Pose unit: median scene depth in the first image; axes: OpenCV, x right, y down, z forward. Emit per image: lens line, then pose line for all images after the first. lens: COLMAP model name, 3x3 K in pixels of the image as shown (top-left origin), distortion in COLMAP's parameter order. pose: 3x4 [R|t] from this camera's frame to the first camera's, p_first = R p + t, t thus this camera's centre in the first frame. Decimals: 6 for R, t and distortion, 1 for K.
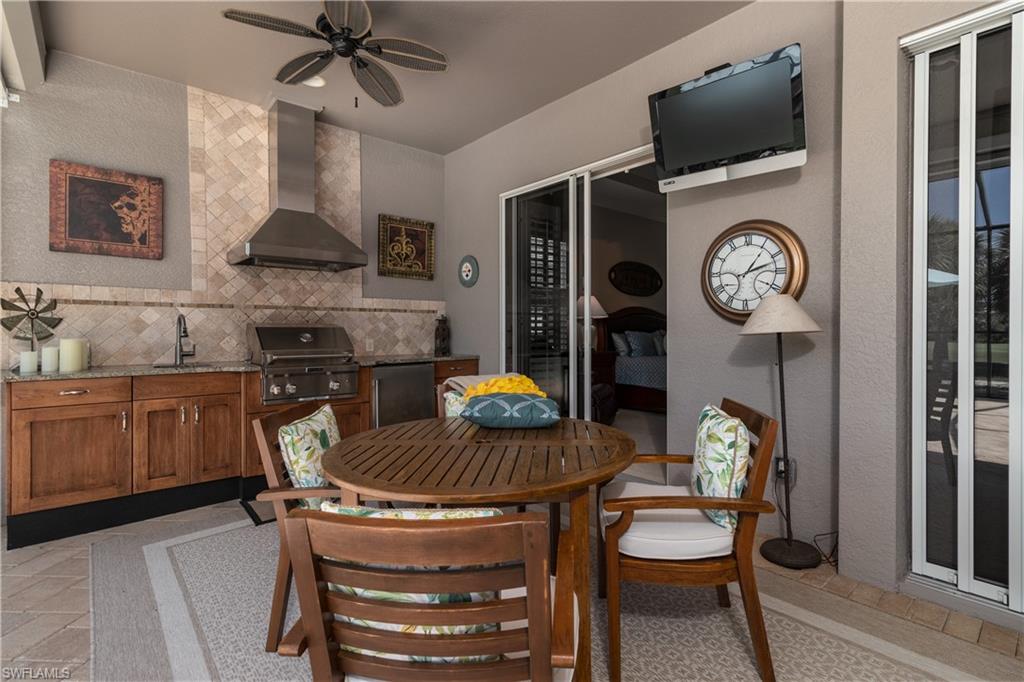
lens RADIAL K [[478.8, 0, 511.5], [0, 478.8, 326.7], [0, 0, 1]] dist [0.000803, 0.000253]
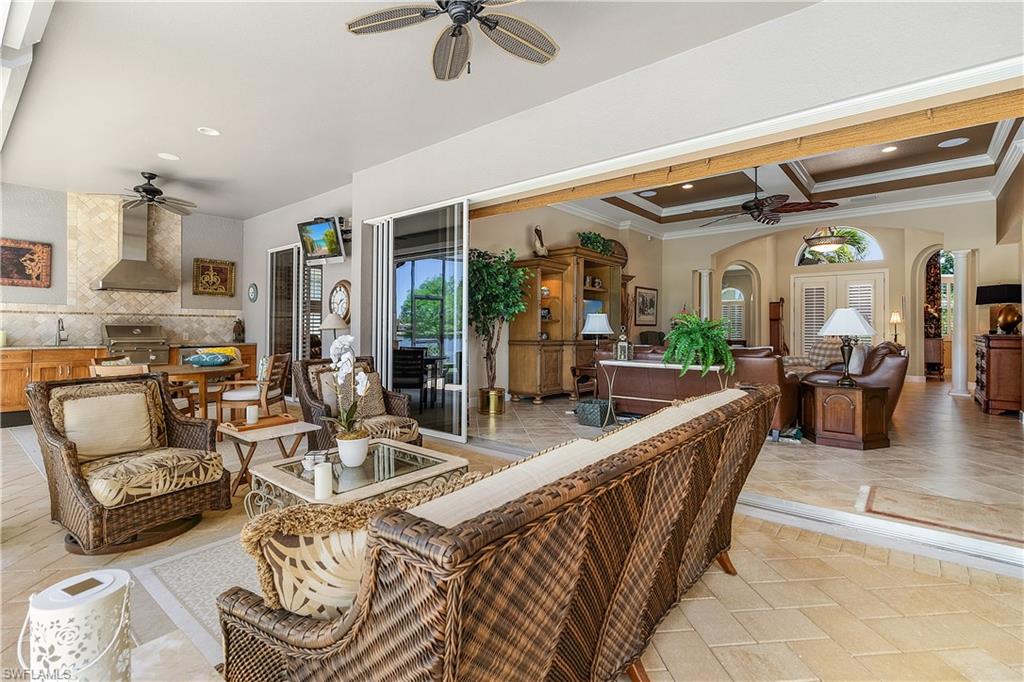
lens RADIAL K [[485.2, 0, 509.3], [0, 485.2, 315.6], [0, 0, 1]] dist [-0.002266, -0.000244]
pose [[0.988241, 0.009127, 0.152635, 0.697307], [-0.005627, 0.999712, -0.023342, -0.002006], [-0.152804, 0.022209, 0.988007, -1.050215]]
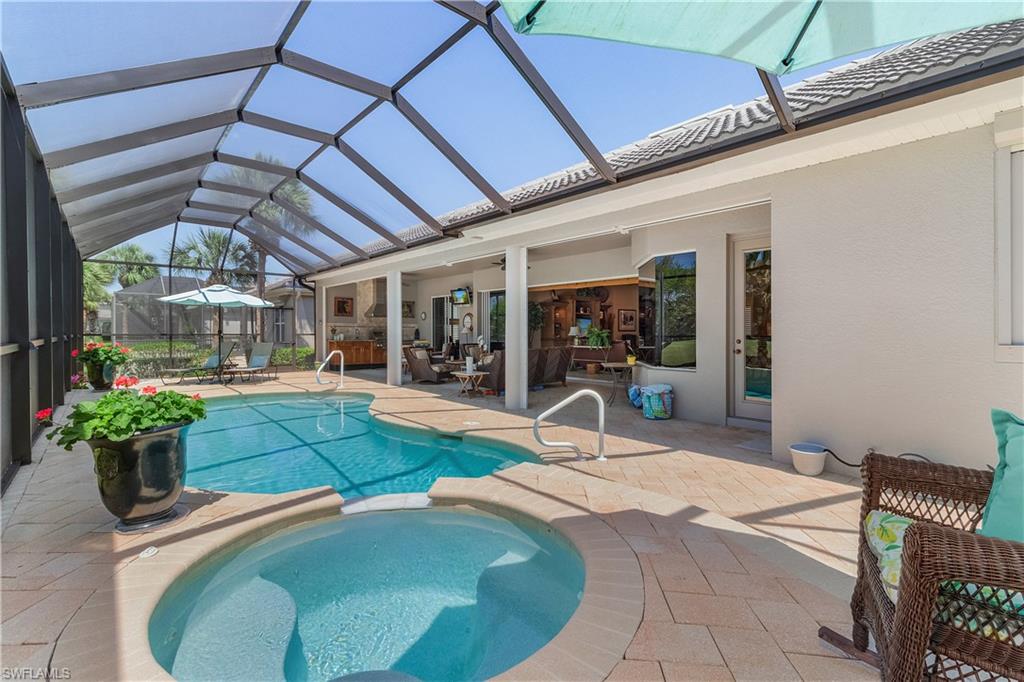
lens RADIAL K [[472.8, 0, 506.4], [0, 472.8, 334.7], [0, 0, 1]] dist [0.000993, 0.000356]
pose [[0.999929, 0.005221, -0.010692, 0.739826], [-0.005078, 0.999898, 0.013352, -0.034579], [0.010761, -0.013297, 0.999854, -3.310296]]
